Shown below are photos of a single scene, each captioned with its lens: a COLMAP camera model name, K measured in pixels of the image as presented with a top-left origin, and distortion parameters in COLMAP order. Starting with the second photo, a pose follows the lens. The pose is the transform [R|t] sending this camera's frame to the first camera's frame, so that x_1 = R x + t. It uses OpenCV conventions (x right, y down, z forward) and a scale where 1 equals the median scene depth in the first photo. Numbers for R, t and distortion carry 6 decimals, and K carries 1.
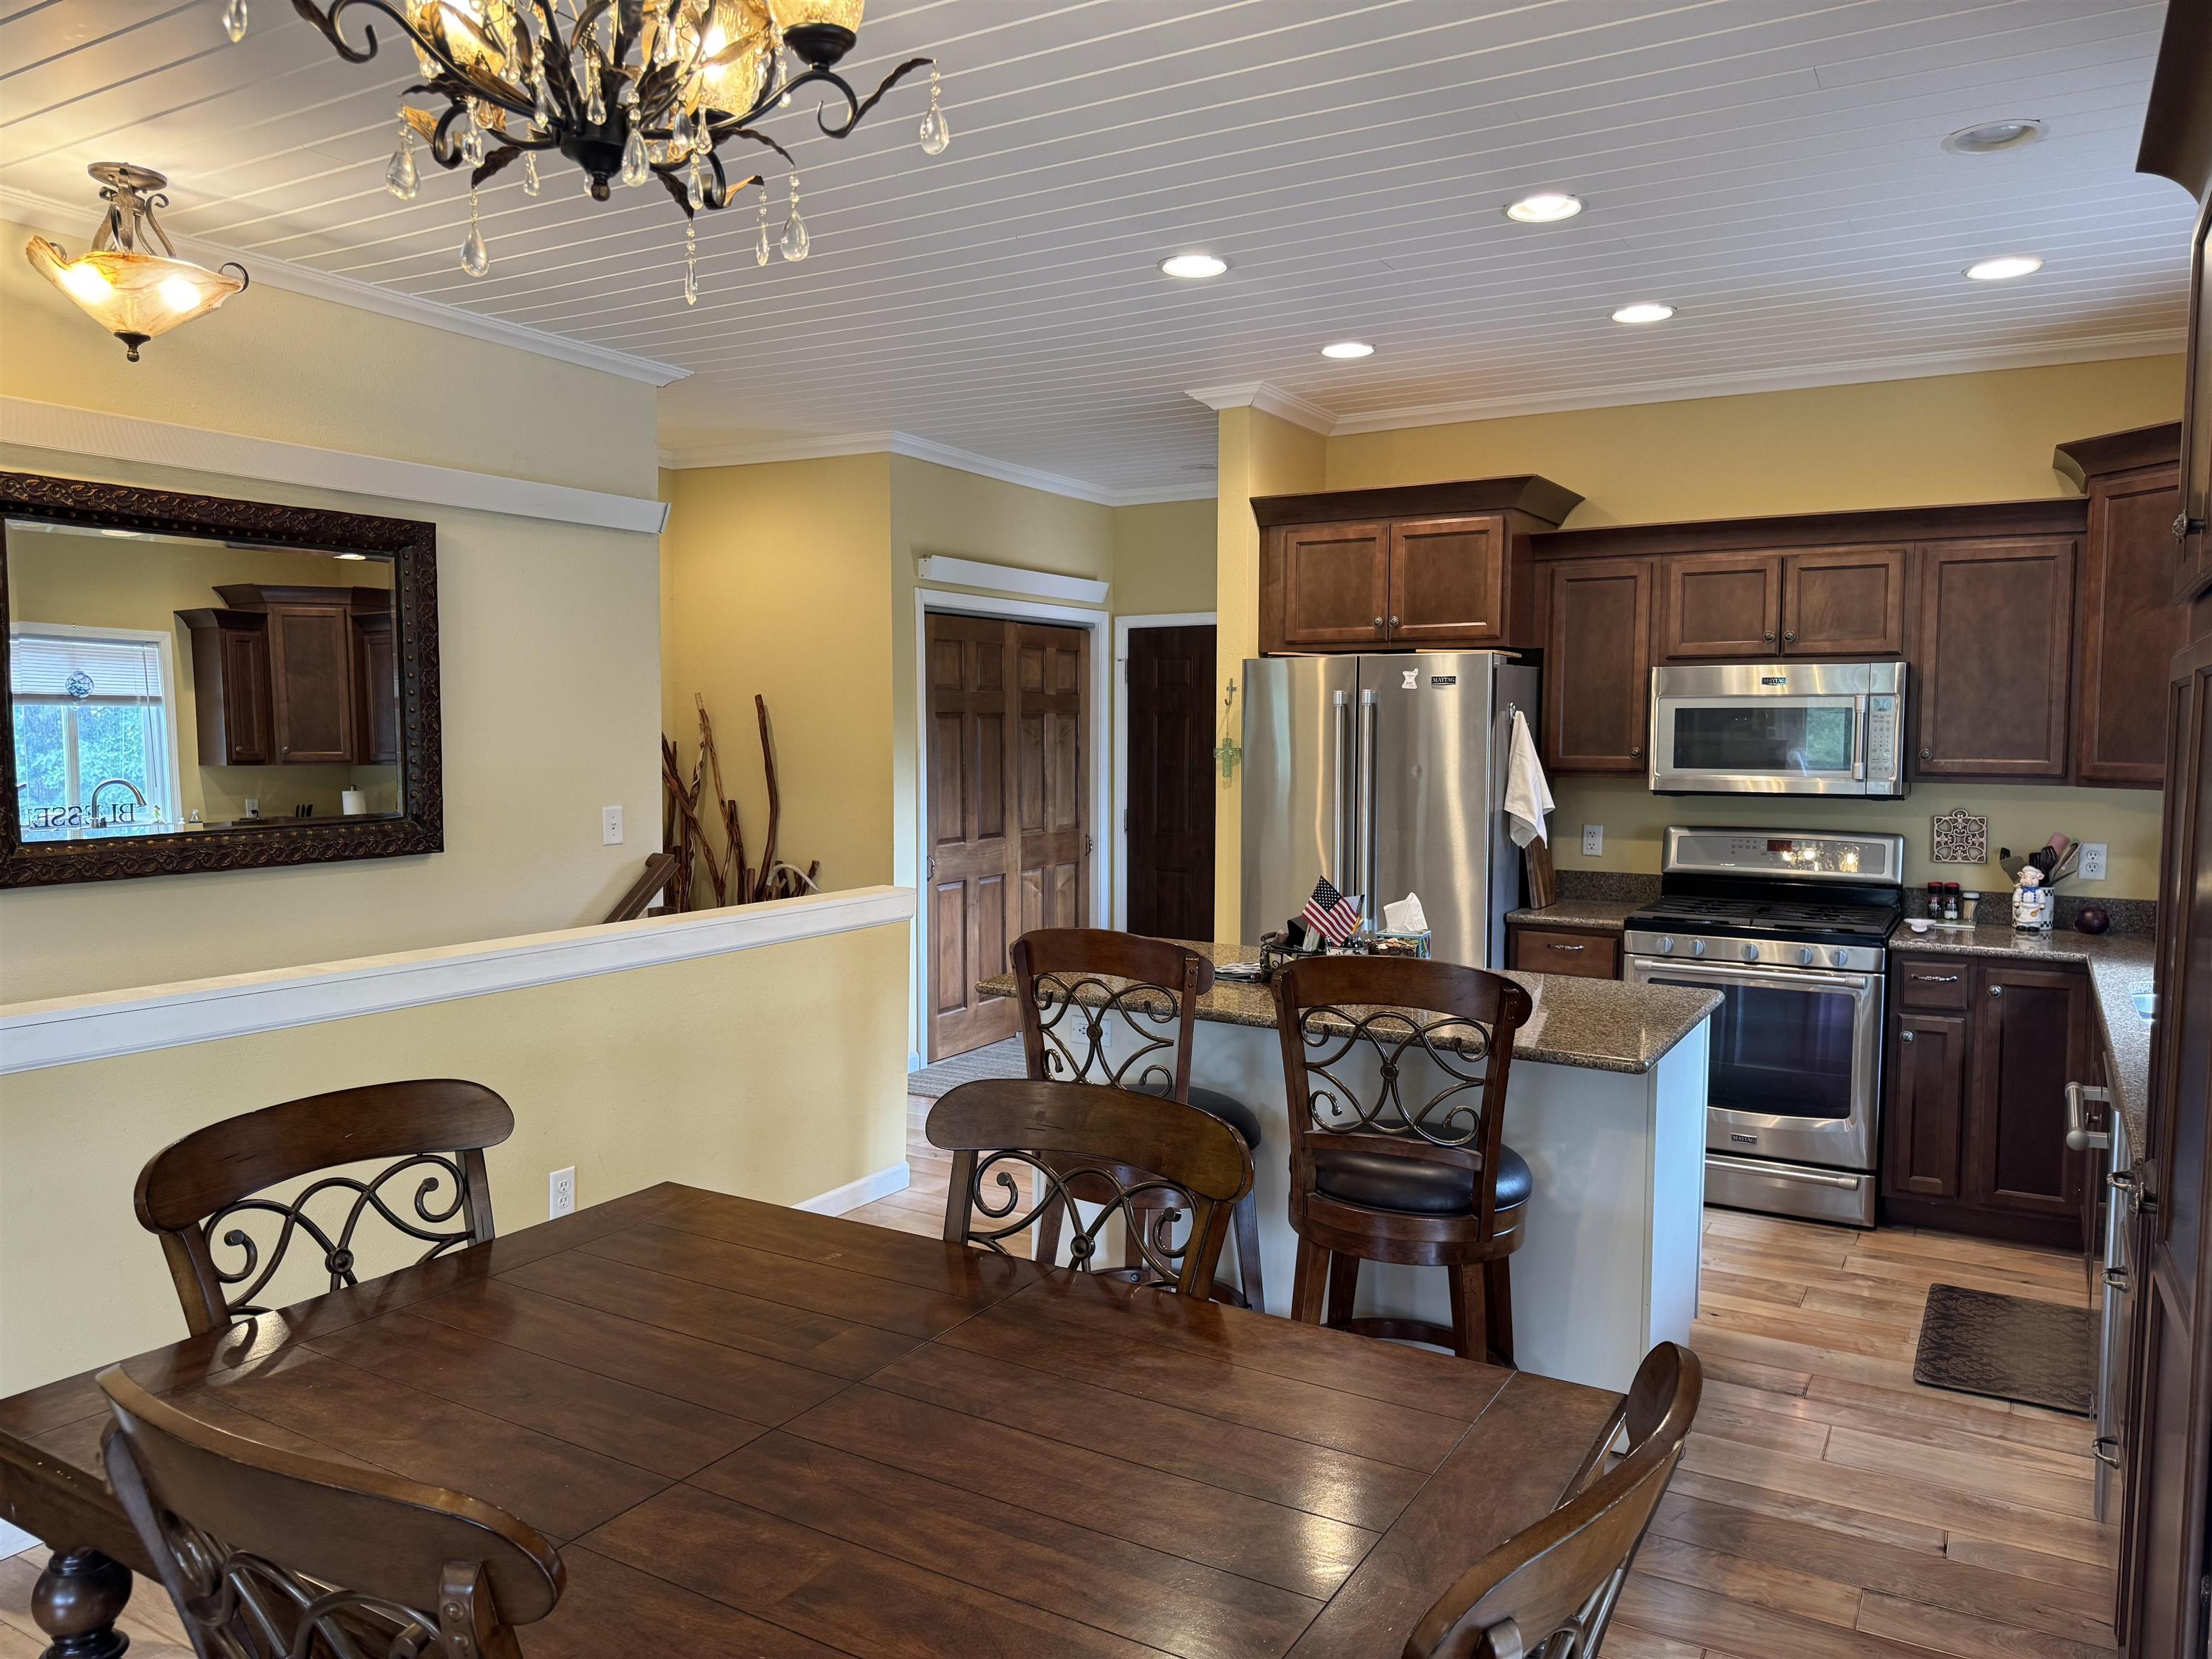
lens RADIAL K [[1558.6, 0, 1110.4], [0, 1558.6, 831.4], [0, 0, 1]] dist [0.112065, -0.129424]
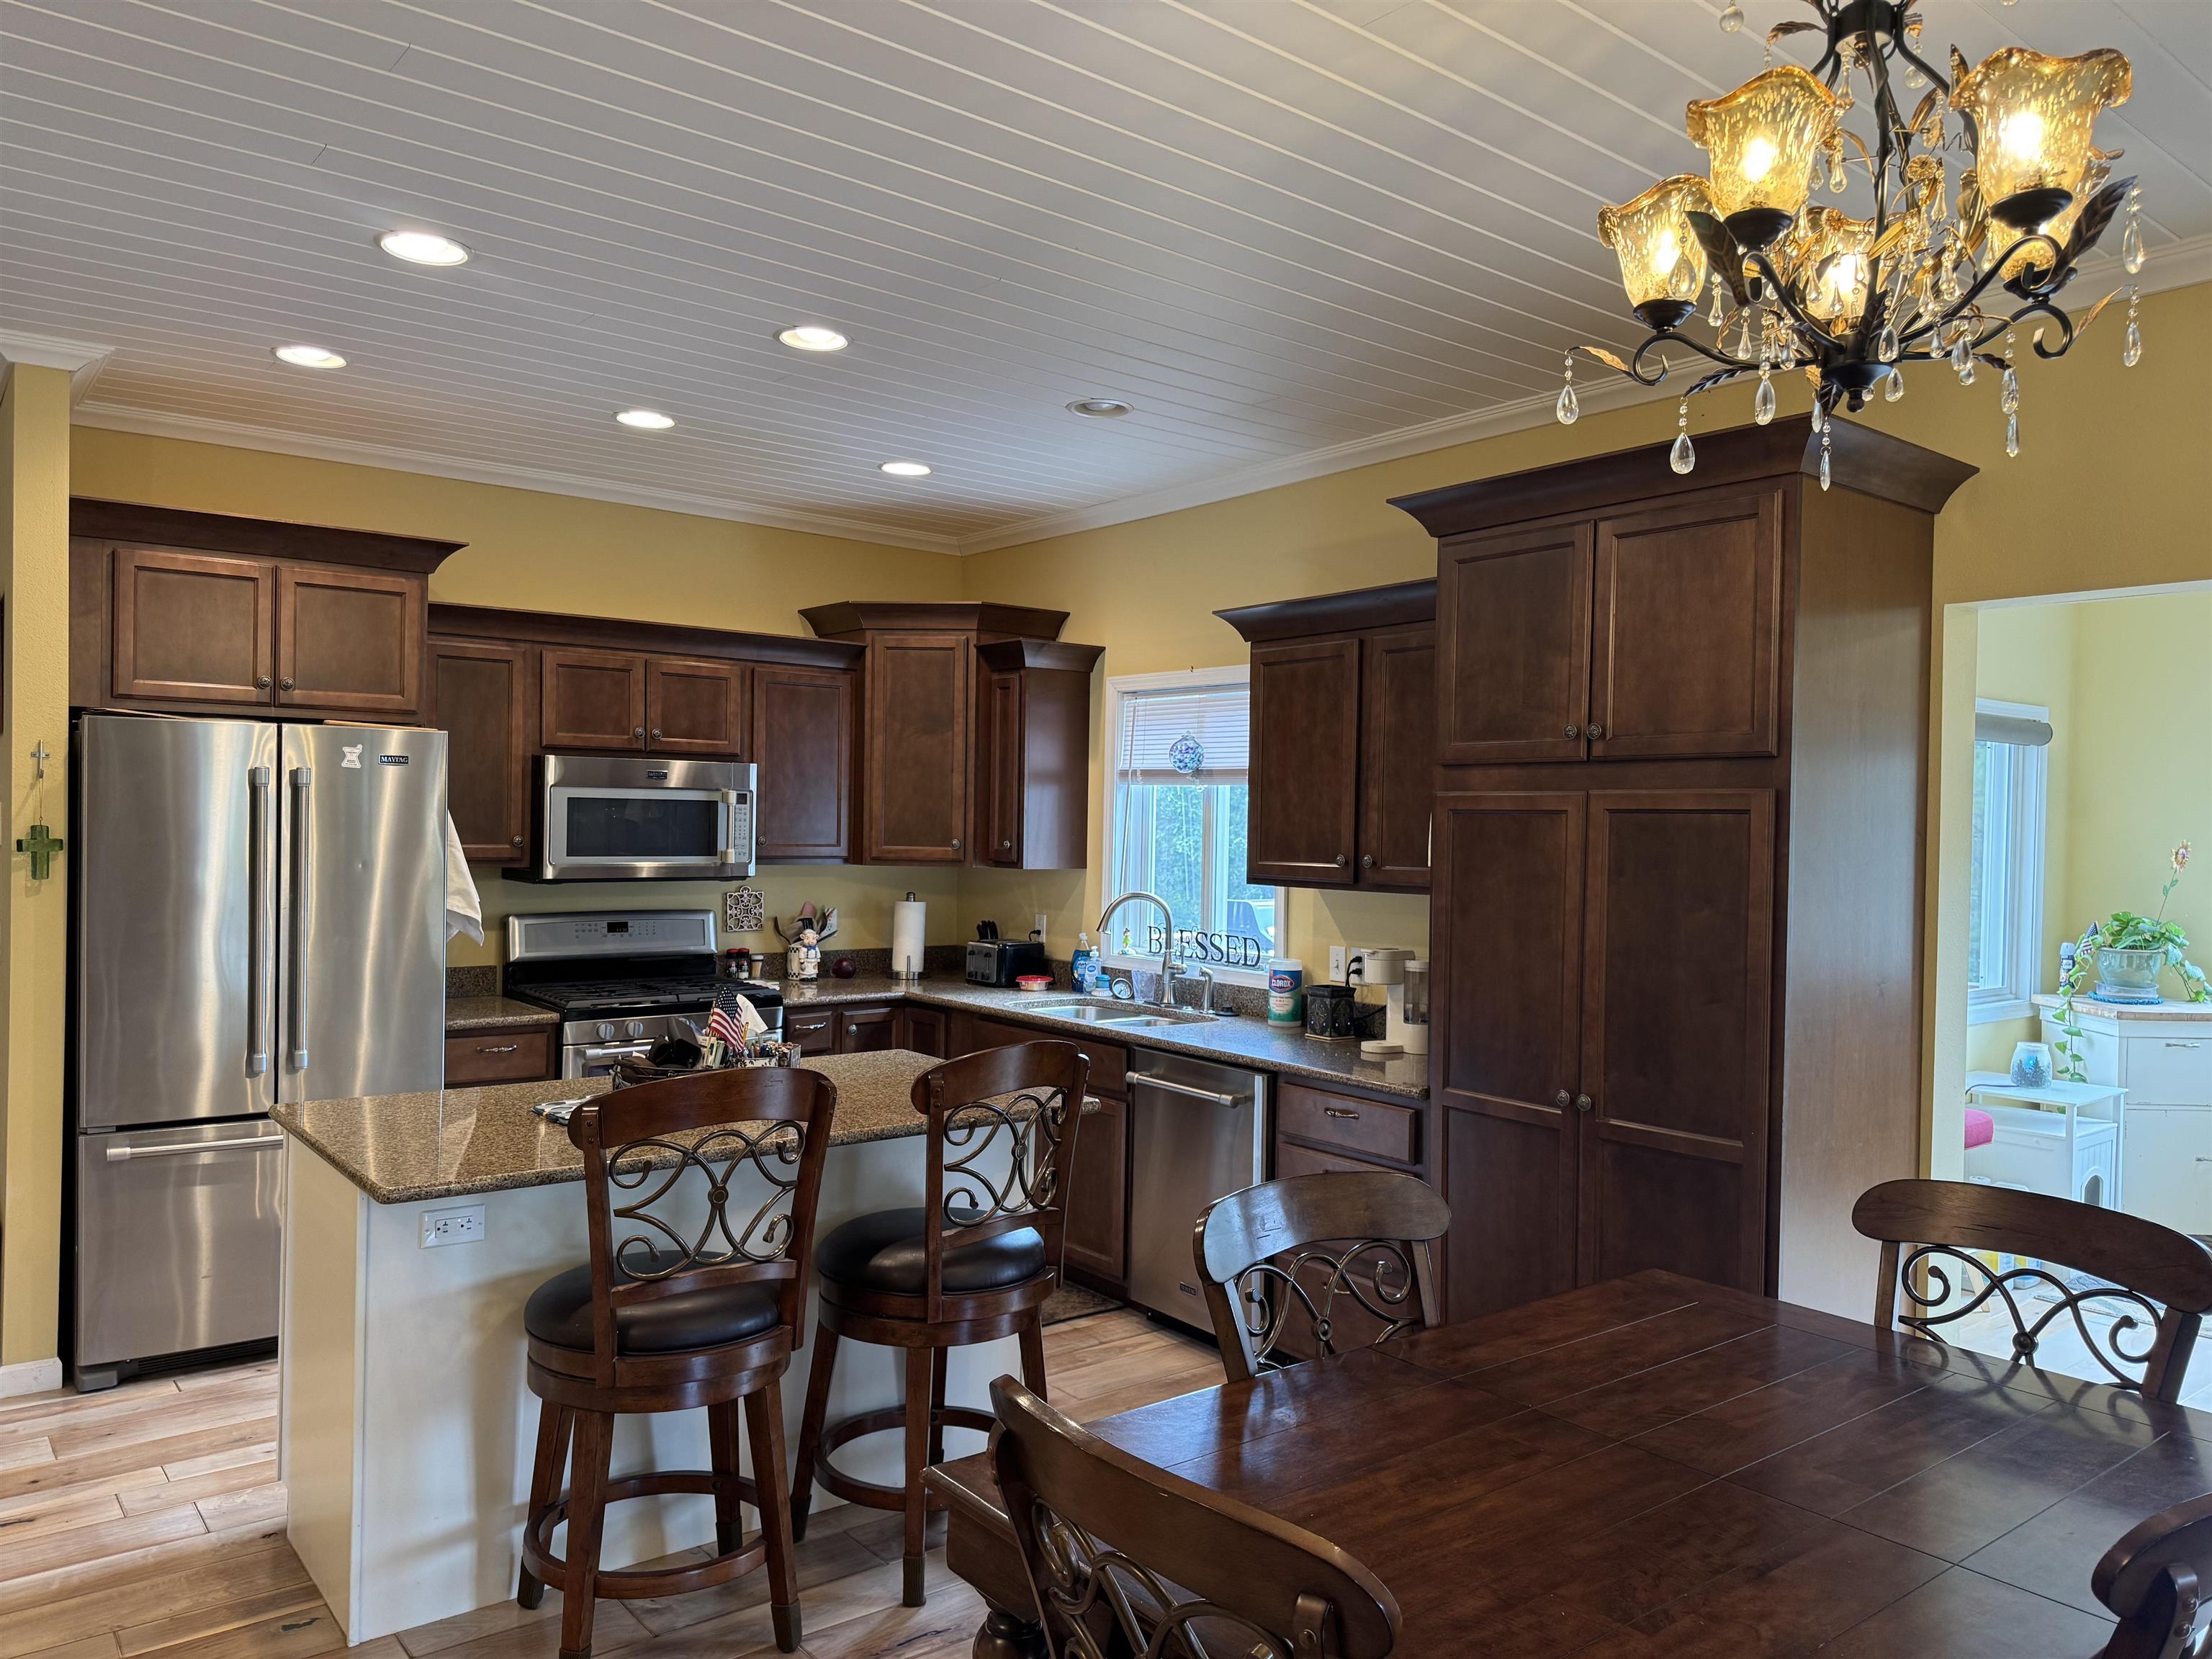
lens RADIAL K [[1558.6, 0, 1110.4], [0, 1558.6, 831.4], [0, 0, 1]] dist [0.112065, -0.129424]
pose [[0.341774, -0.010197, 0.939727, -0.456025], [0.044292, 0.999005, -0.005268, -0.034693], [-0.938738, 0.043423, 0.341886, 0.326479]]
